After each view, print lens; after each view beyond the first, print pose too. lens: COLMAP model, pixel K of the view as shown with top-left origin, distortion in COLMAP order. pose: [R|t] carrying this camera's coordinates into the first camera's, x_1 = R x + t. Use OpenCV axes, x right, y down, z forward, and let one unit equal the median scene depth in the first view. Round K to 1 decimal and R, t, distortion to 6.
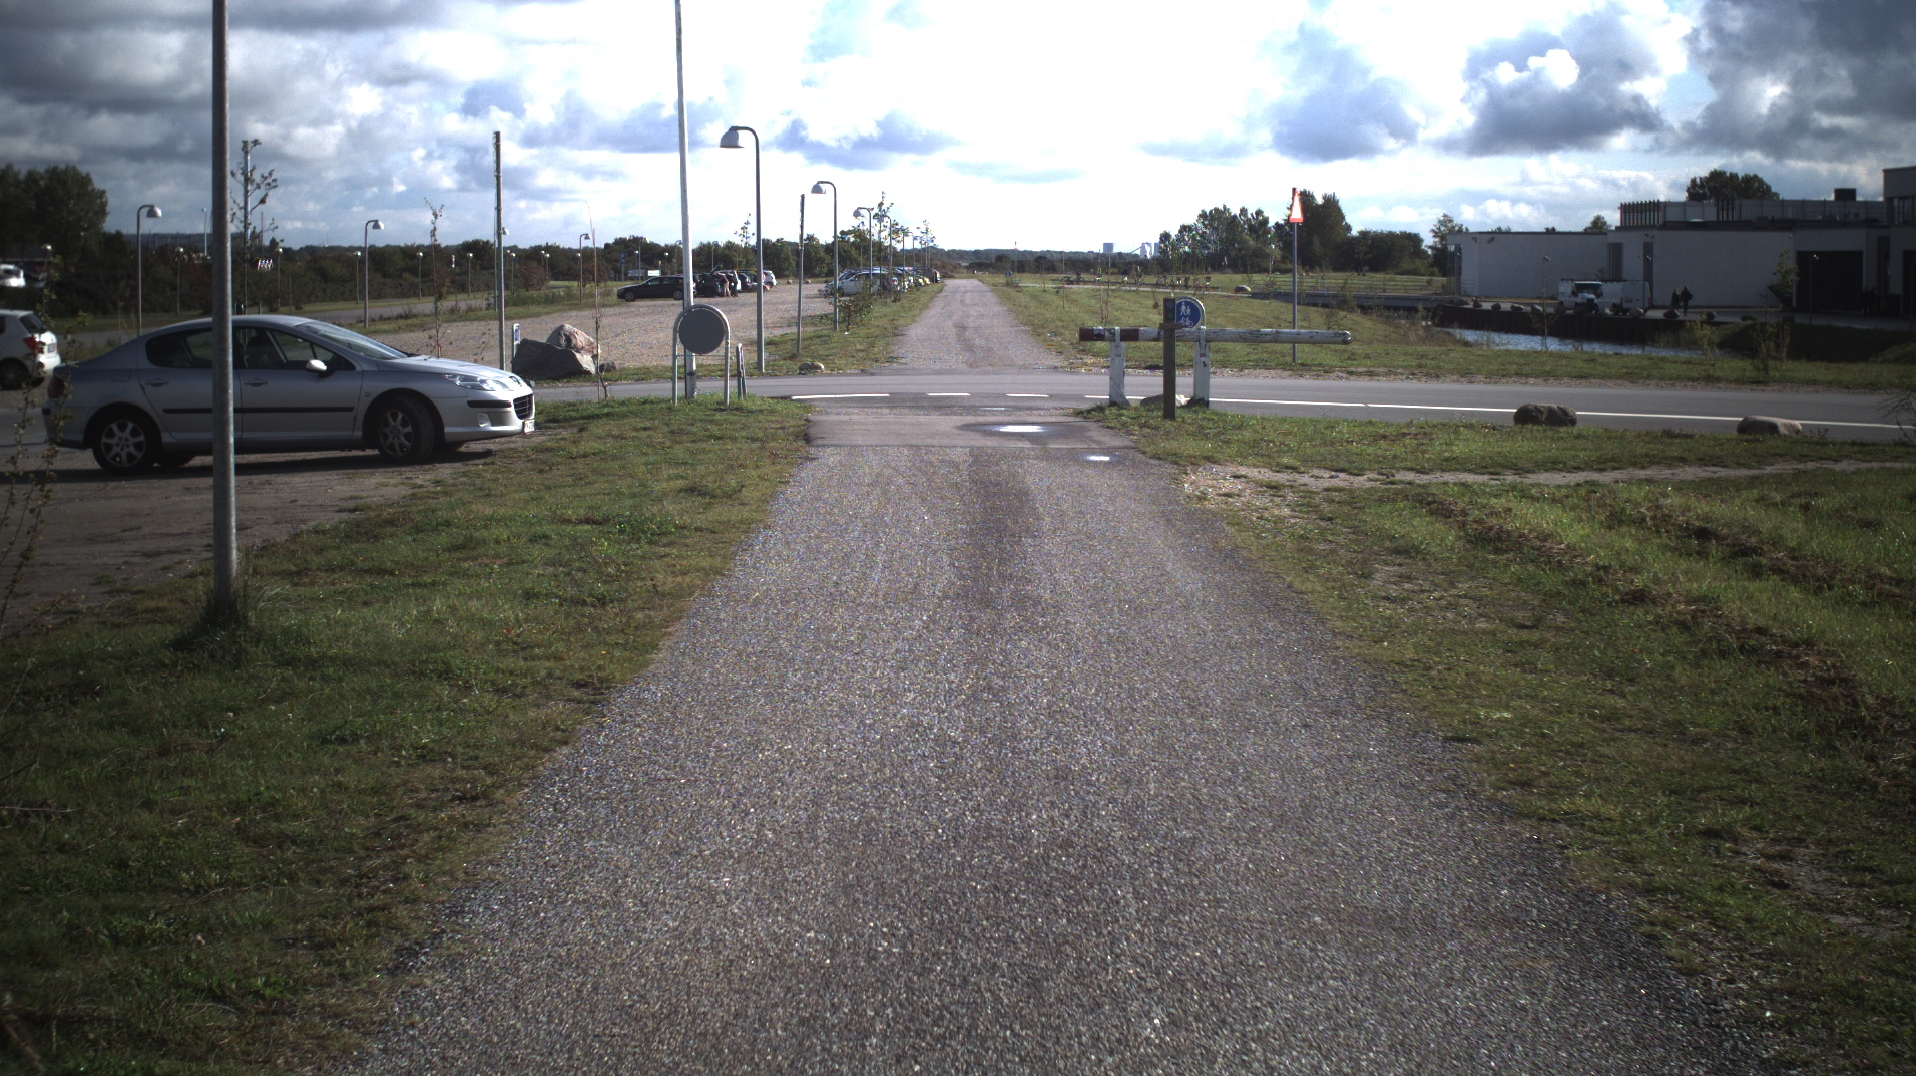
lens RADIAL K [[2701.0, 0, 958.0], [0, 2701.0, 538.0], [0, 0, 1]] dist [-0.165530, 0.056006]
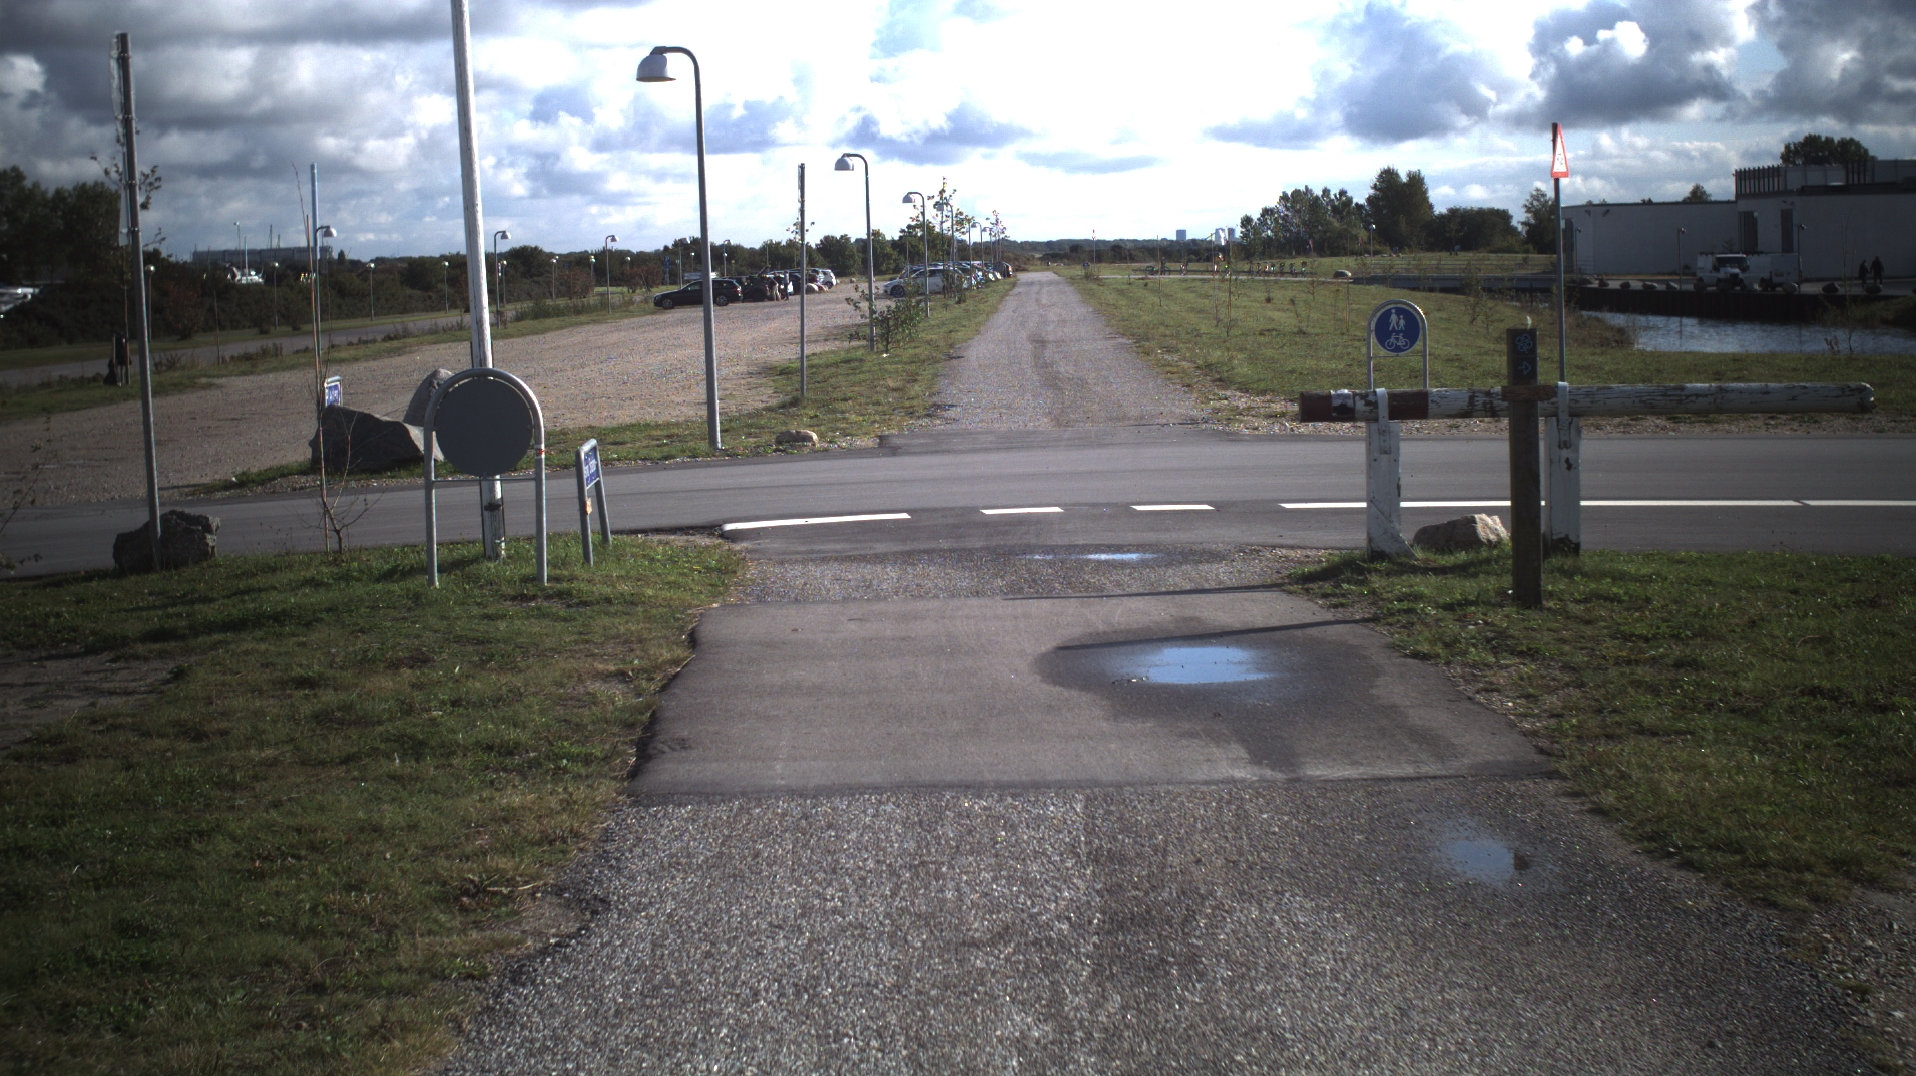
lens RADIAL K [[2698.0, 0, 1008.0], [0, 2698.0, 538.0], [0, 0, 1]] dist [-0.159108, 0.030649]
pose [[0.999483, -0.029887, -0.011811, -0.000055], [0.029923, 0.999548, 0.002904, -0.011256], [0.011719, -0.003255, 0.999926, 0.108257]]
